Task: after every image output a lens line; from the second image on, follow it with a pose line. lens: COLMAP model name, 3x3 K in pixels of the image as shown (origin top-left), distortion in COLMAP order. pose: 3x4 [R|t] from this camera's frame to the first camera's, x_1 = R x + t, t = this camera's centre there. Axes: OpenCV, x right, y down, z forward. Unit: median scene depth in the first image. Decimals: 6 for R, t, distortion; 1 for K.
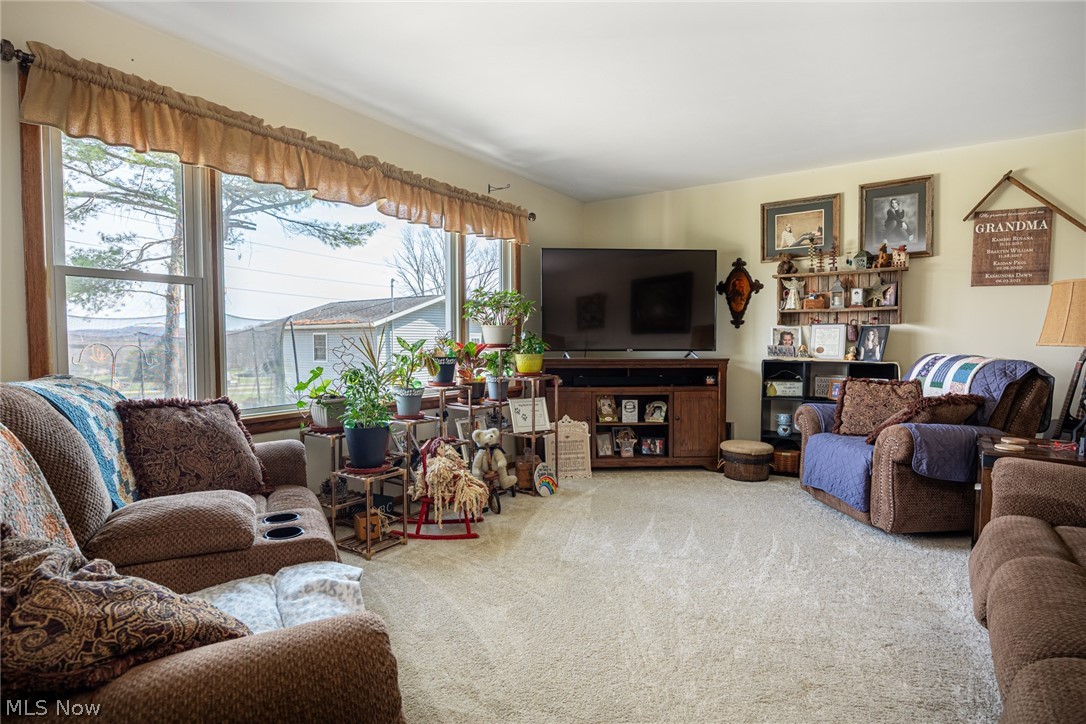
lens RADIAL K [[571.0, 0, 540.8], [0, 571.0, 359.1], [0, 0, 1]] dist [-0.005712, -0.001465]
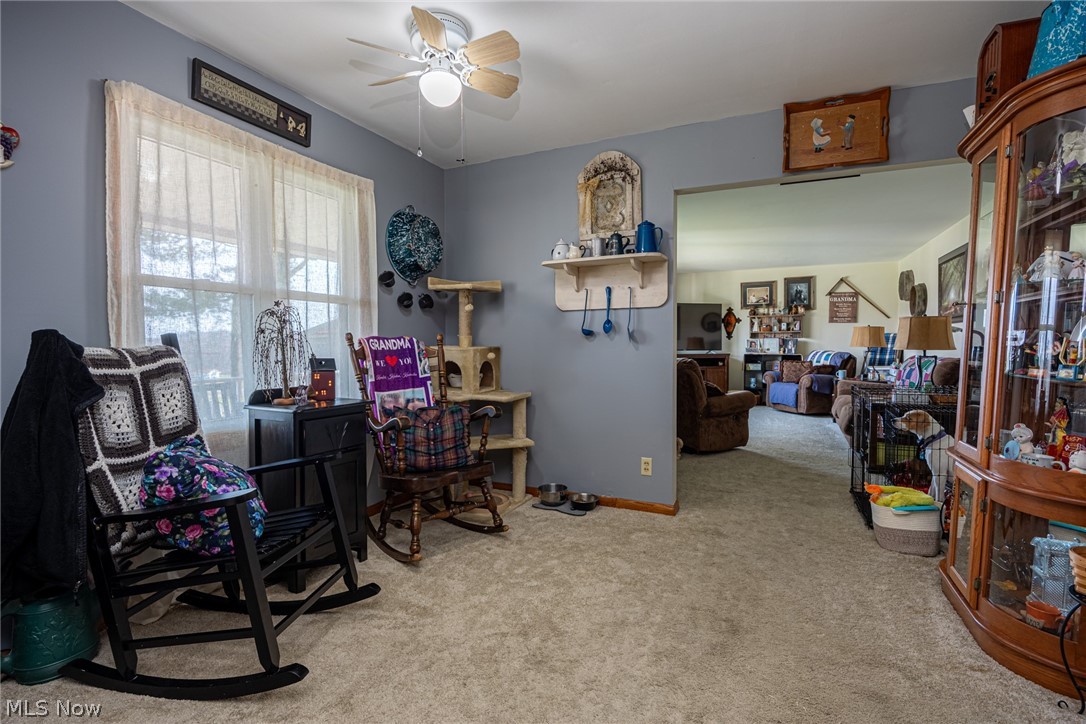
lens RADIAL K [[535.3, 0, 544.5], [0, 535.3, 362.5], [0, 0, 1]] dist [0.000392, 0.000075]
pose [[0.984686, -0.006651, 0.174212, -0.783053], [0.007410, 0.999966, -0.003707, 0.038126], [-0.174181, 0.004941, 0.984701, -0.971396]]
